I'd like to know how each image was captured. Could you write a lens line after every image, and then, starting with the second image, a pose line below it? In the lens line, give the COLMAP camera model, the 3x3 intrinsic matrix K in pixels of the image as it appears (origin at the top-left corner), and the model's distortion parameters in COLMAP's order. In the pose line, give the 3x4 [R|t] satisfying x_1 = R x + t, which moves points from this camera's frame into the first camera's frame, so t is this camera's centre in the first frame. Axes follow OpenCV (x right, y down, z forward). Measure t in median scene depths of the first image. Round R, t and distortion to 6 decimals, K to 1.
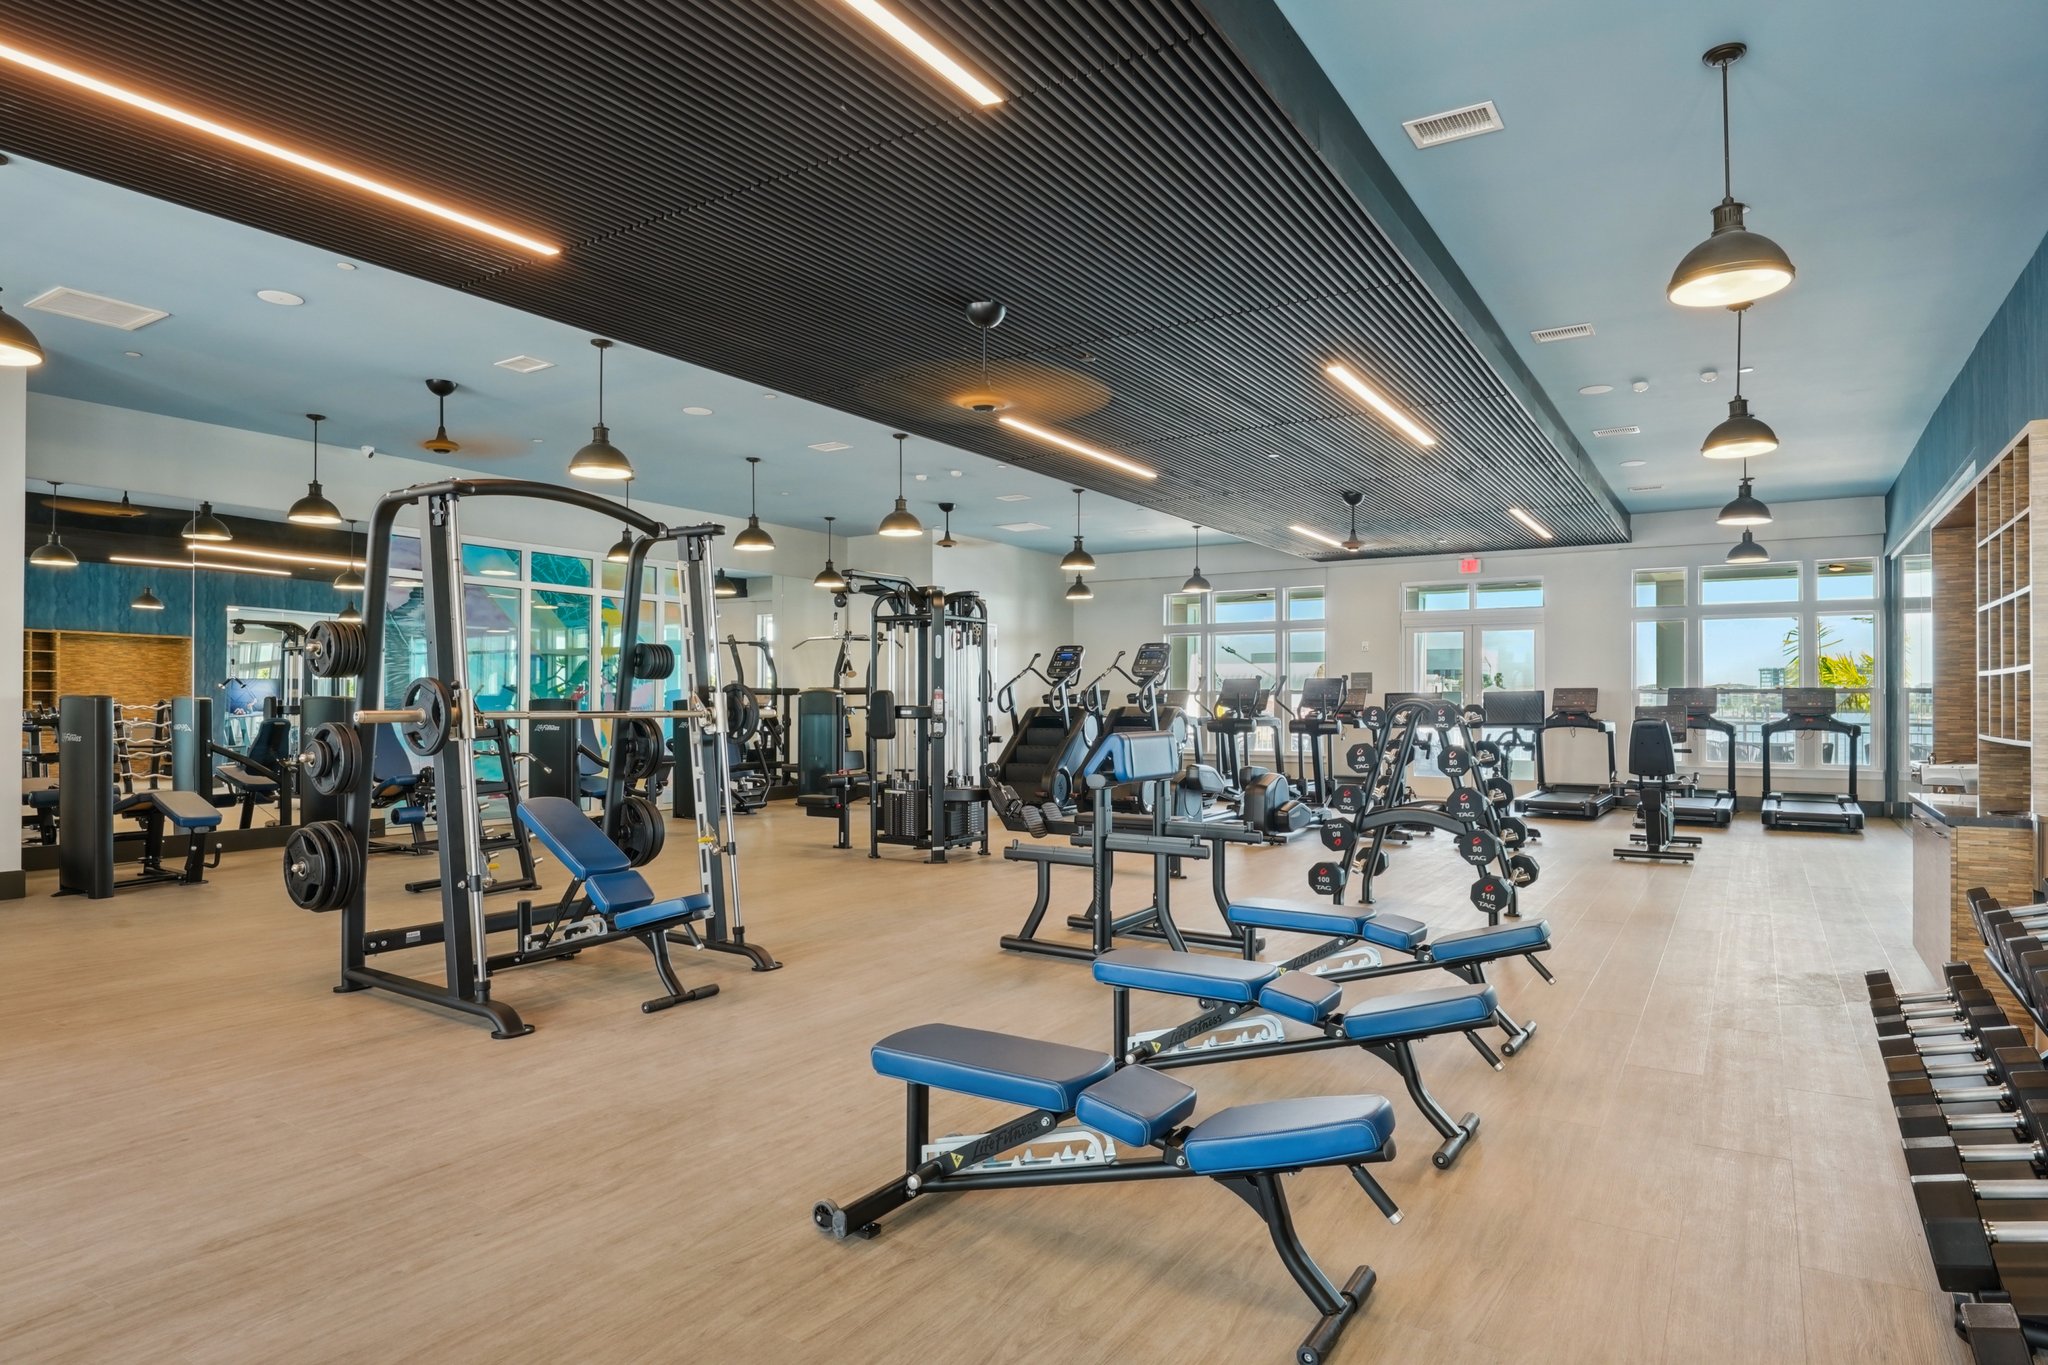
lens RADIAL K [[1147.1, 0, 1024.0], [0, 1147.1, 682.5], [0, 0, 1]] dist [0.017019, -0.000028]
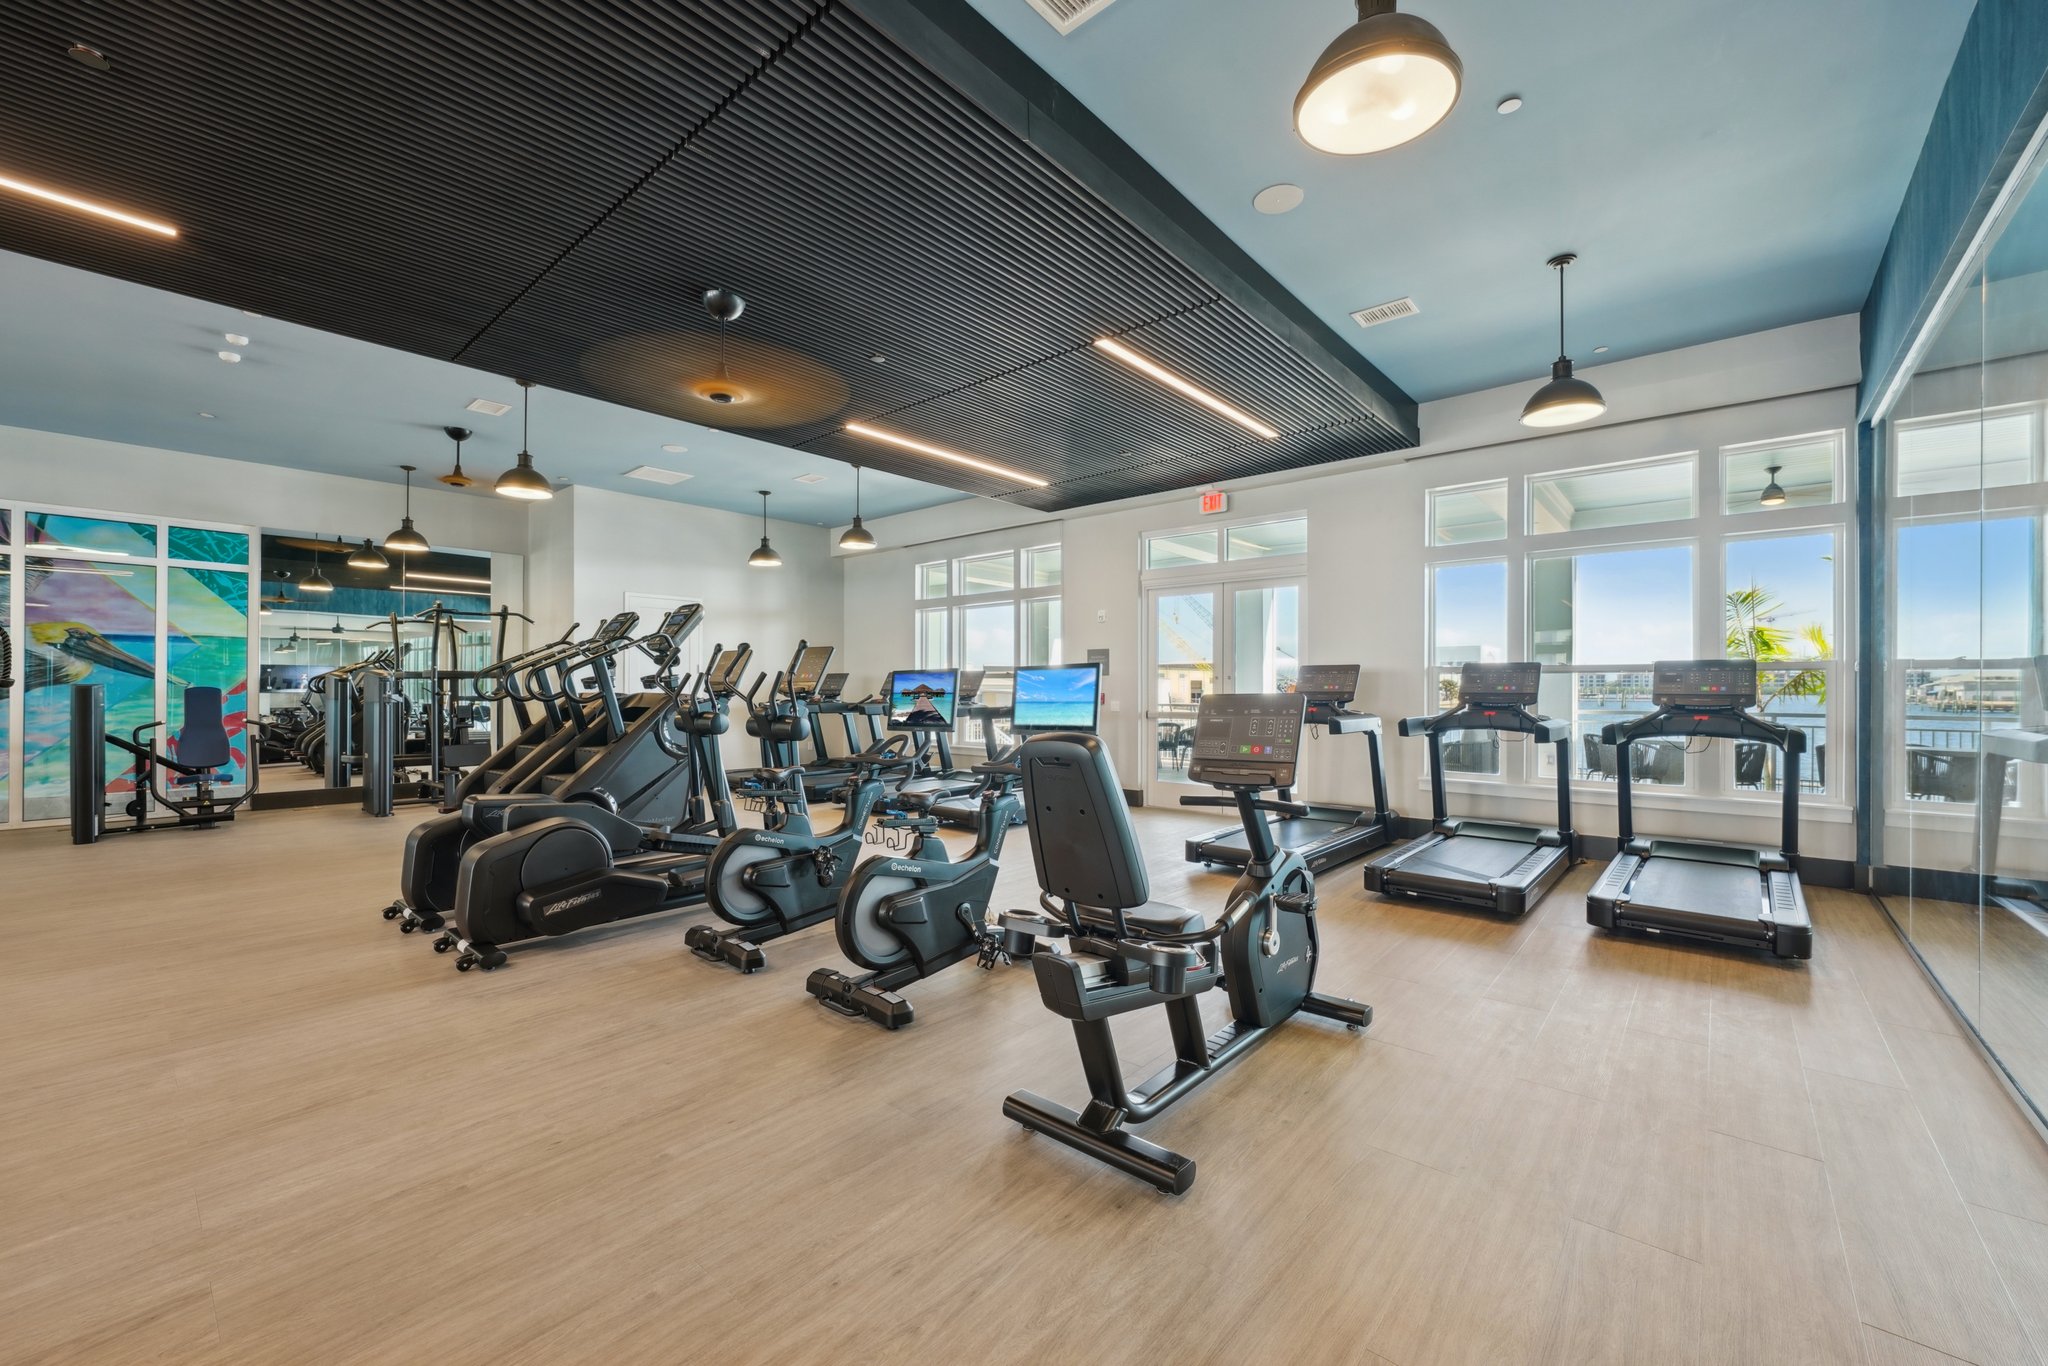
lens RADIAL K [[723.7, 0, 1024.0], [0, 723.7, 683.0], [0, 0, 1]] dist [-0.016379, -0.000074]
pose [[0.978675, 0.002627, -0.205396, 0.405537], [-0.000440, 0.999943, 0.010690, 0.011383], [0.205413, -0.010372, 0.978621, 0.563377]]
